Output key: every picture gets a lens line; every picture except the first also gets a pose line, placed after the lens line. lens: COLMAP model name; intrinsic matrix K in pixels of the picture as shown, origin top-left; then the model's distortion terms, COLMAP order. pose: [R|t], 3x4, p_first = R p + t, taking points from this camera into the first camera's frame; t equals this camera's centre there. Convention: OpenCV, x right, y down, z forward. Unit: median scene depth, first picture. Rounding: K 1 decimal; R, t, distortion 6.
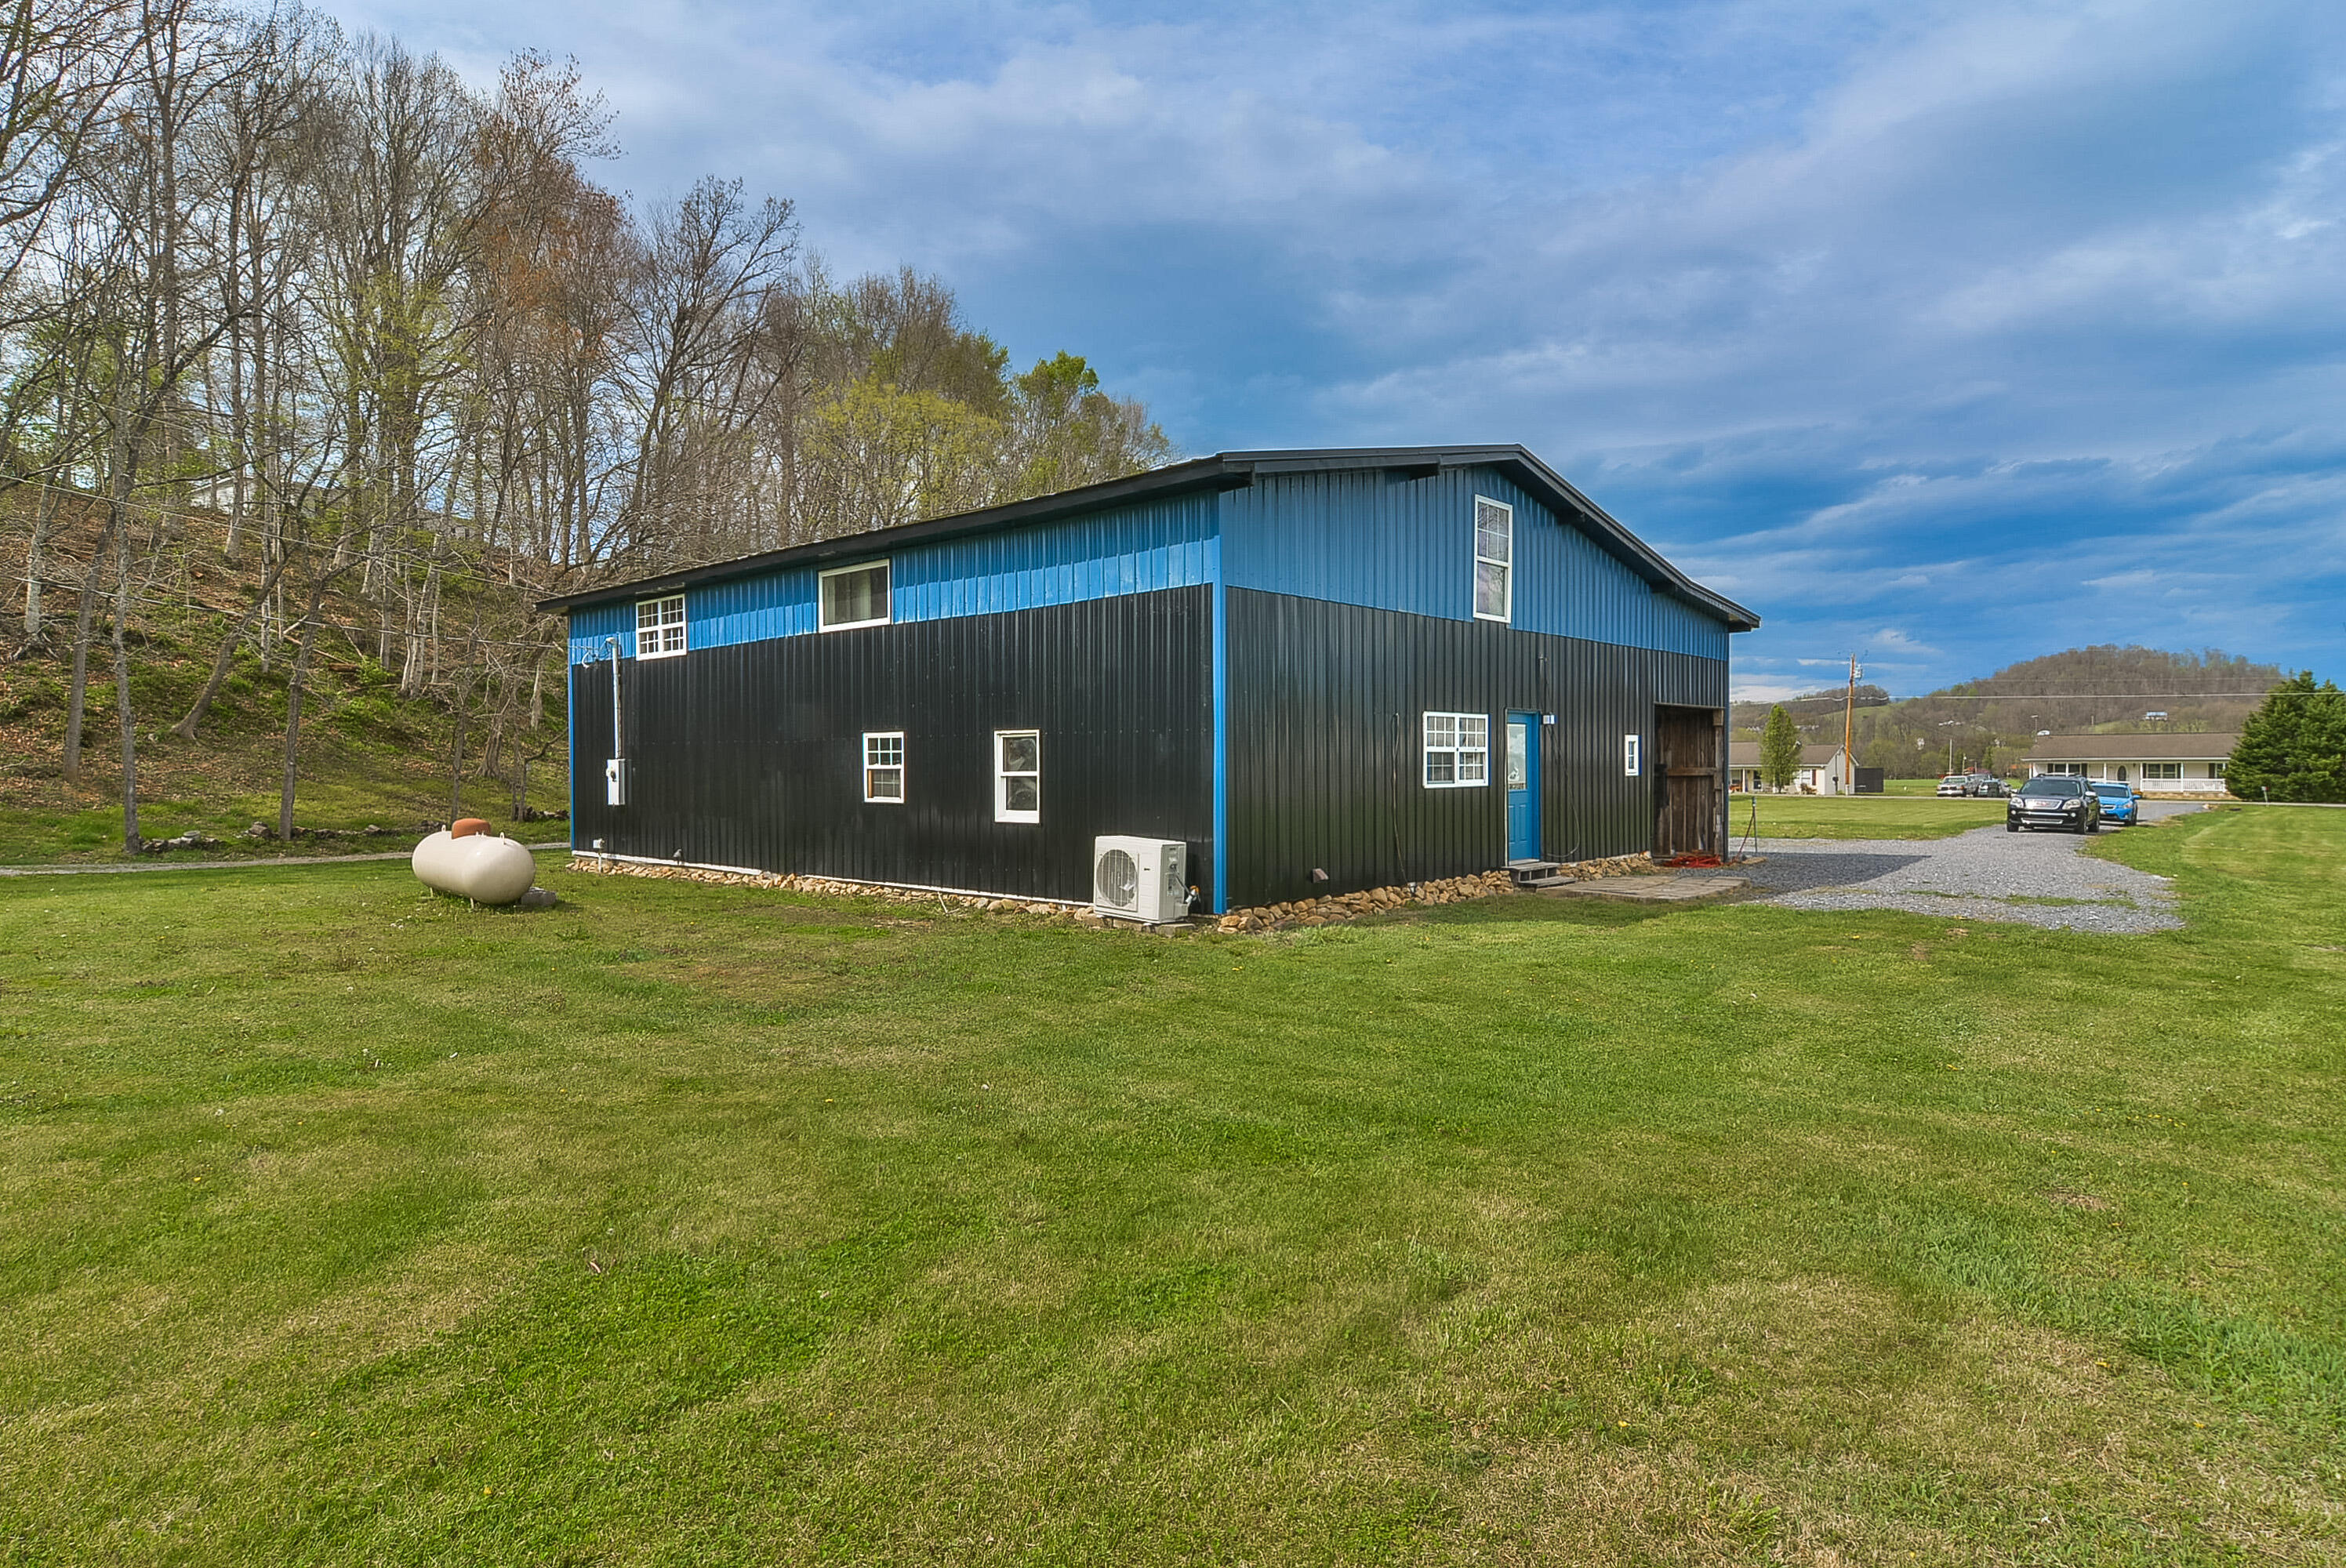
lens RADIAL K [[1288.3, 0, 1177.5], [0, 1288.3, 774.2], [0, 0, 1]] dist [0.004007, -0.006428]
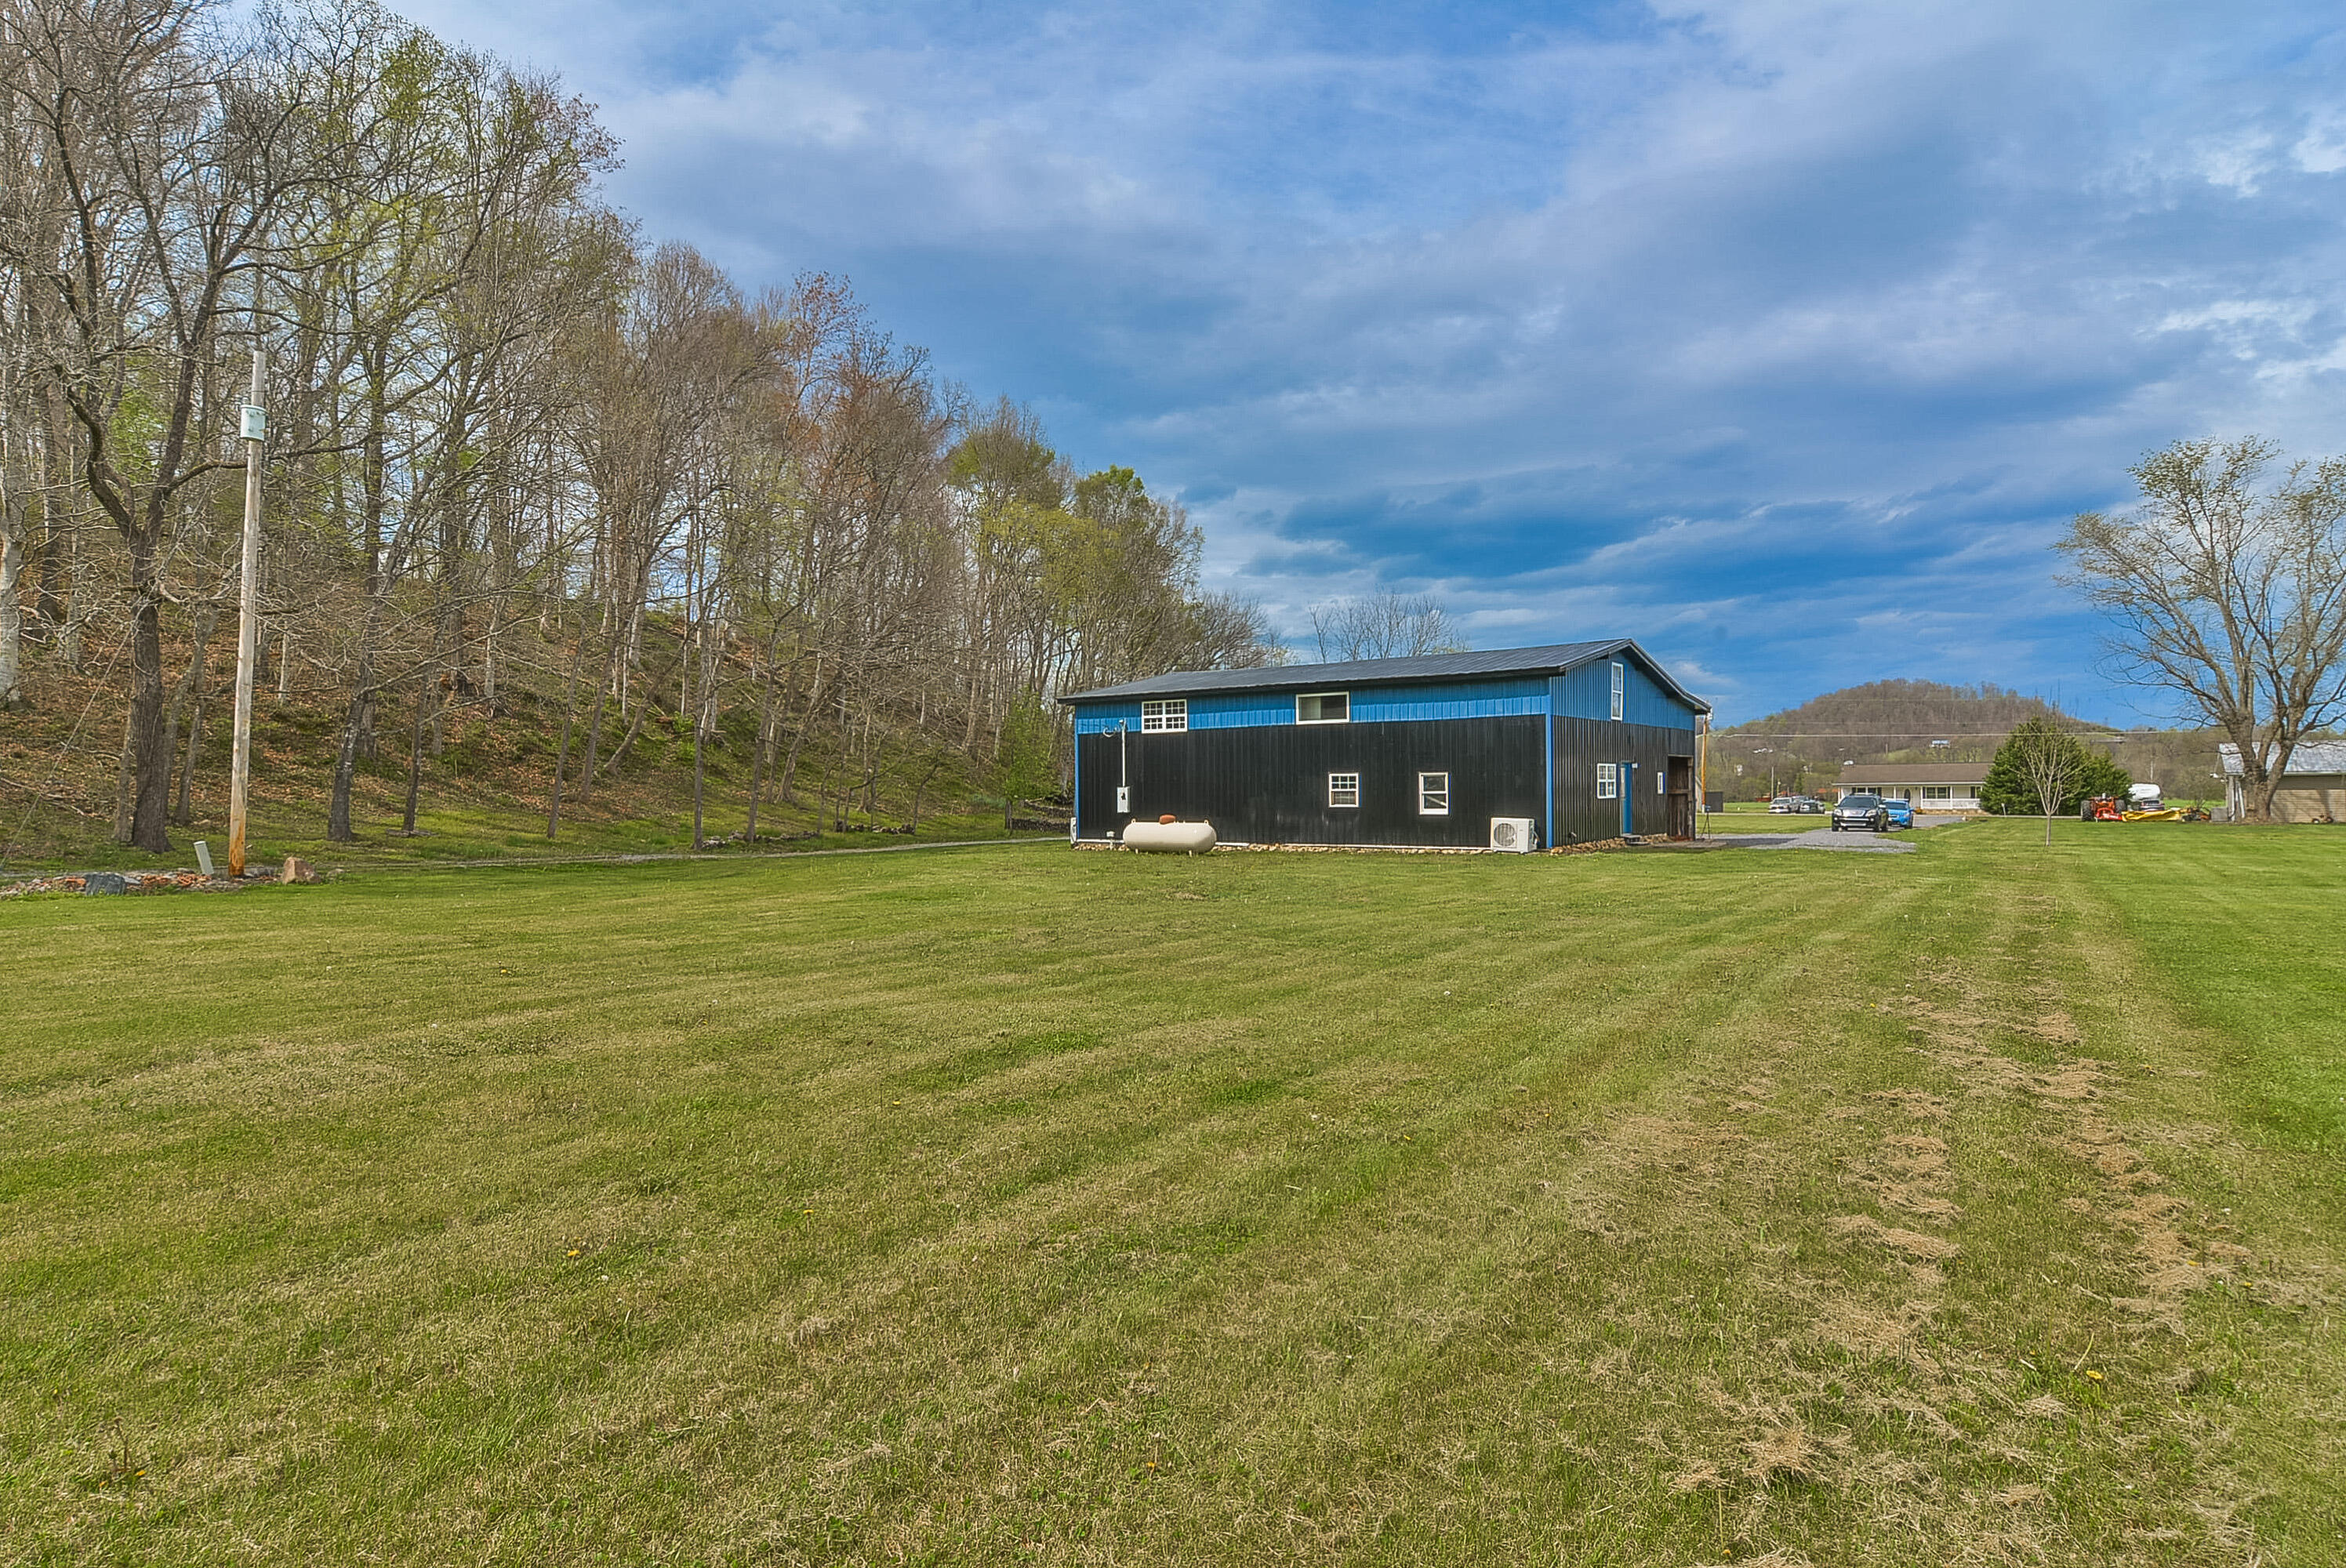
lens RADIAL K [[1288.3, 0, 1166.8], [0, 1288.3, 795.6], [0, 0, 1]] dist [0.004007, -0.006428]
pose [[0.994176, -0.004947, 0.107651, -0.580287], [0.005474, 0.999974, -0.004603, 0.009105], [-0.107625, 0.005165, 0.994178, -0.828488]]
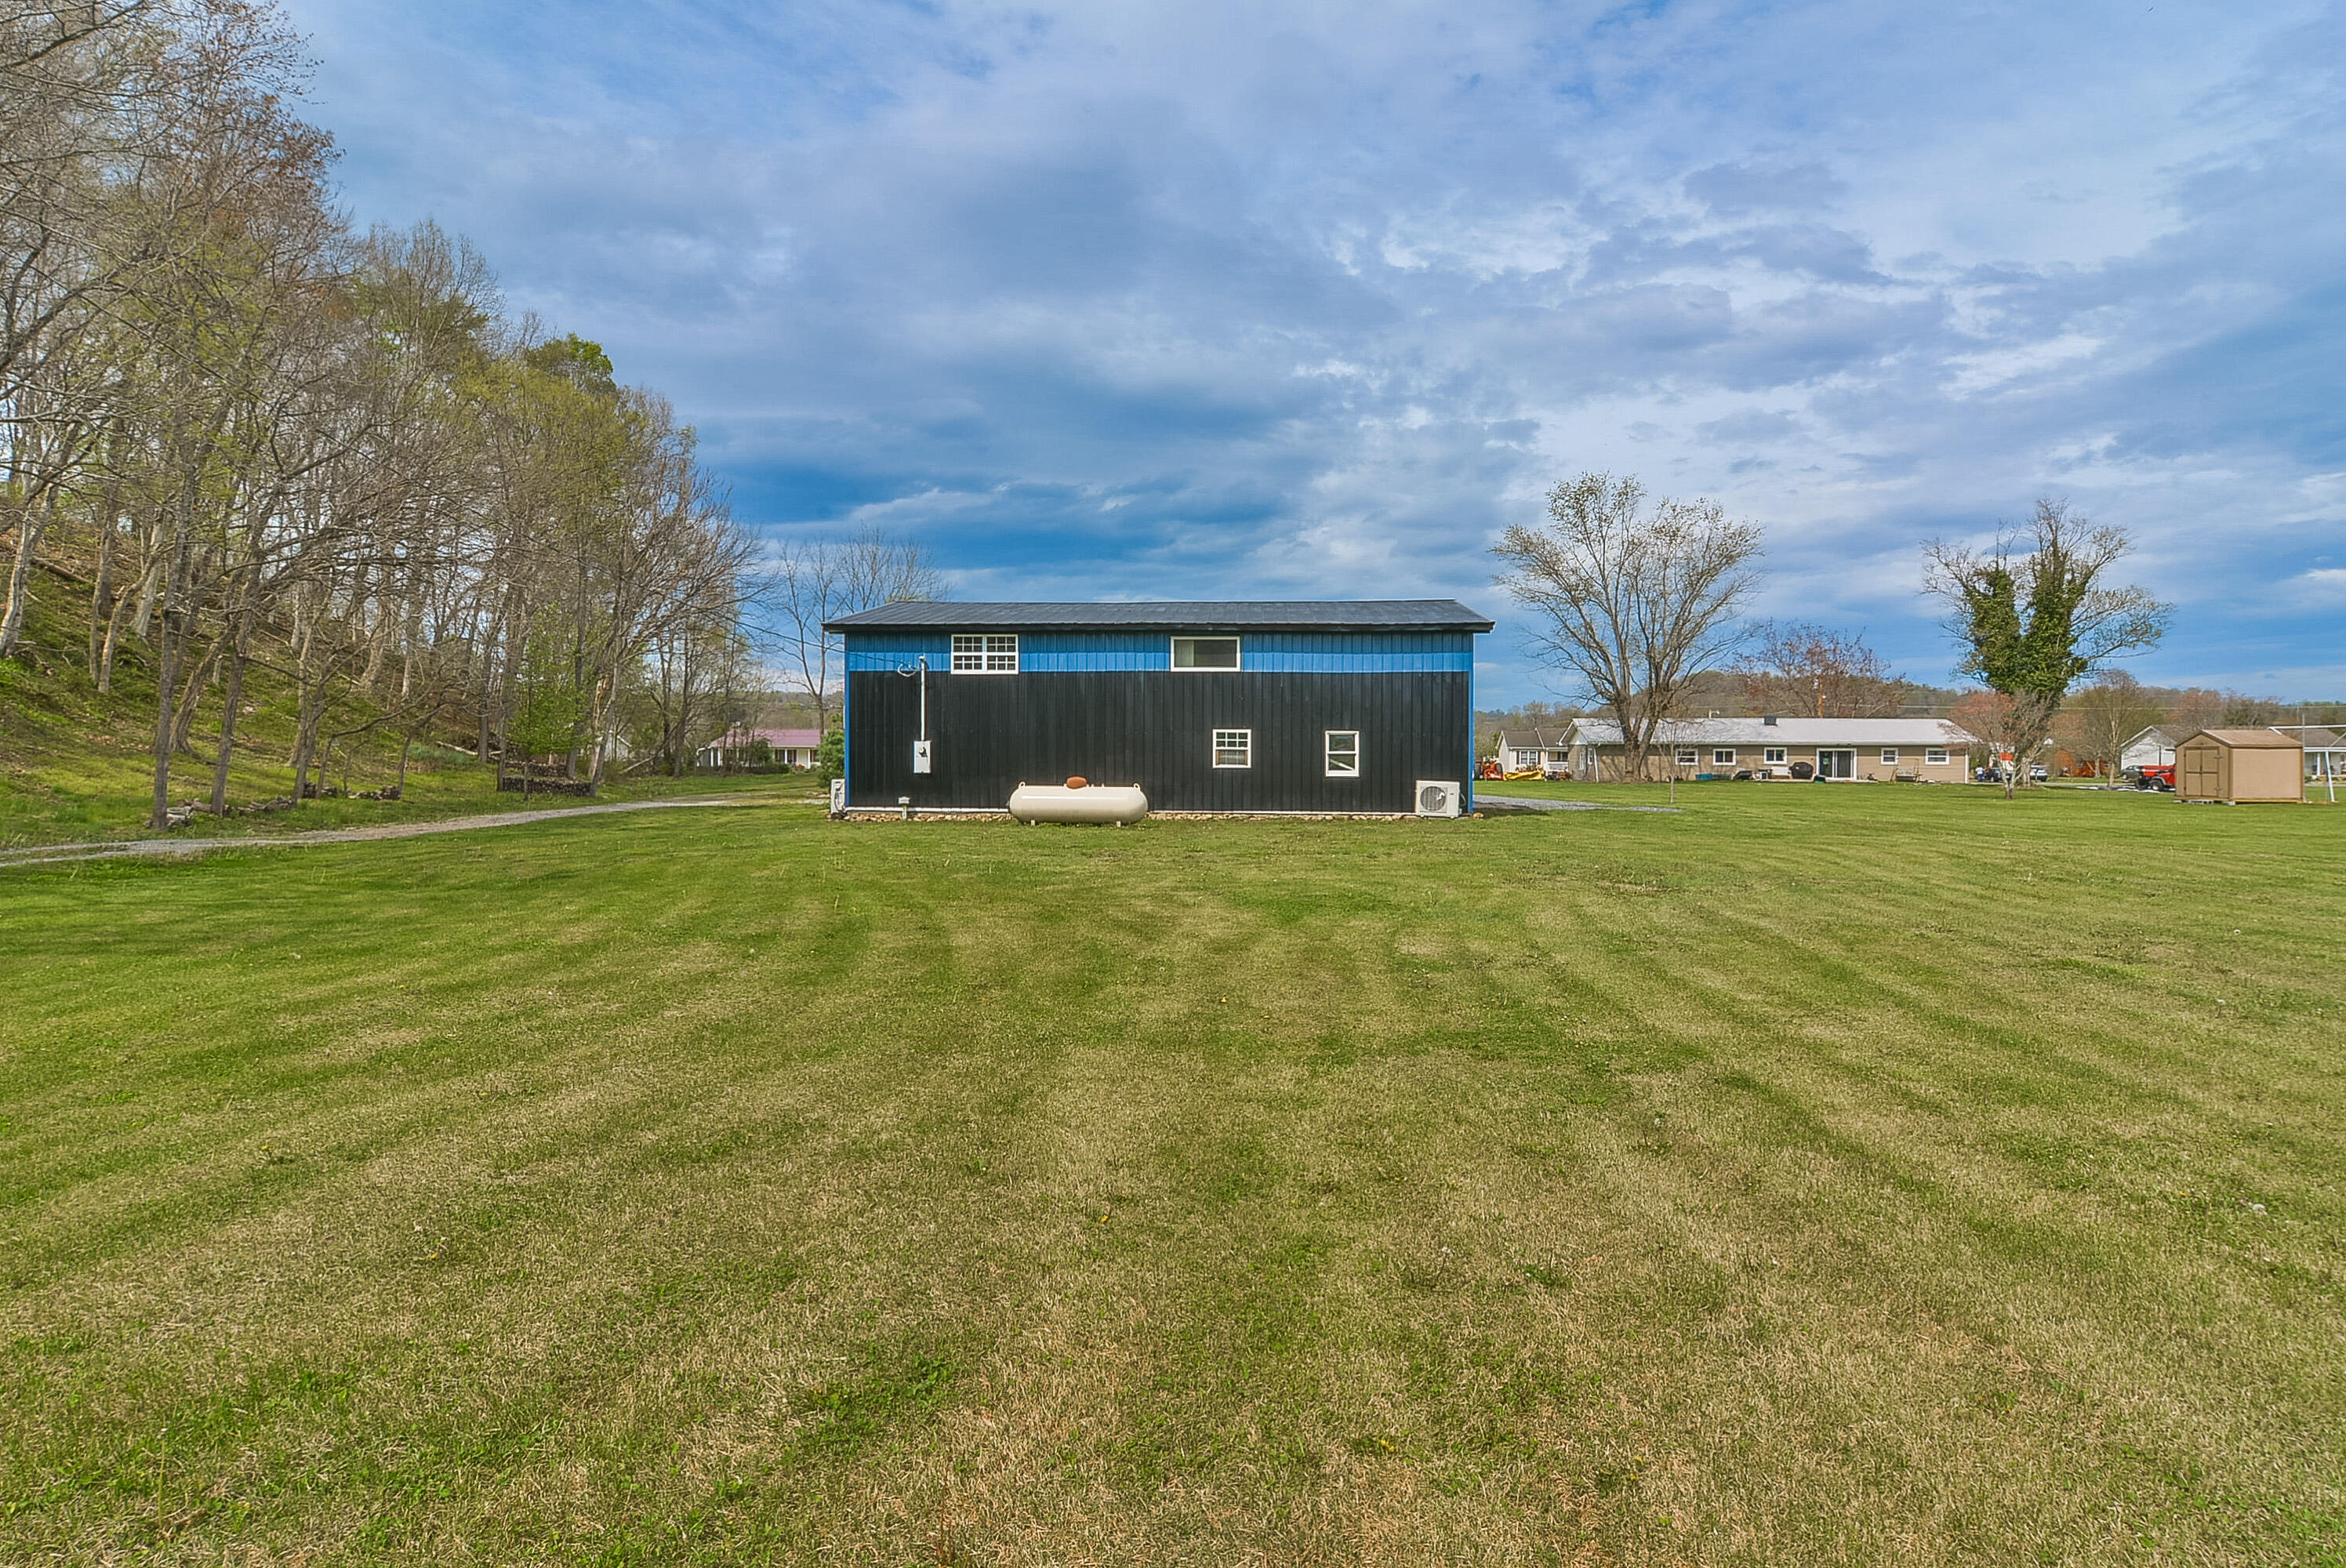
lens RADIAL K [[1288.3, 0, 1167.3], [0, 1288.3, 865.7], [0, 0, 1]] dist [0.004007, -0.006428]
pose [[0.784260, -0.049060, 0.618490, -1.139247], [-0.003572, 0.996495, 0.083574, 0.005918], [-0.620422, -0.067753, 0.781336, -0.313478]]
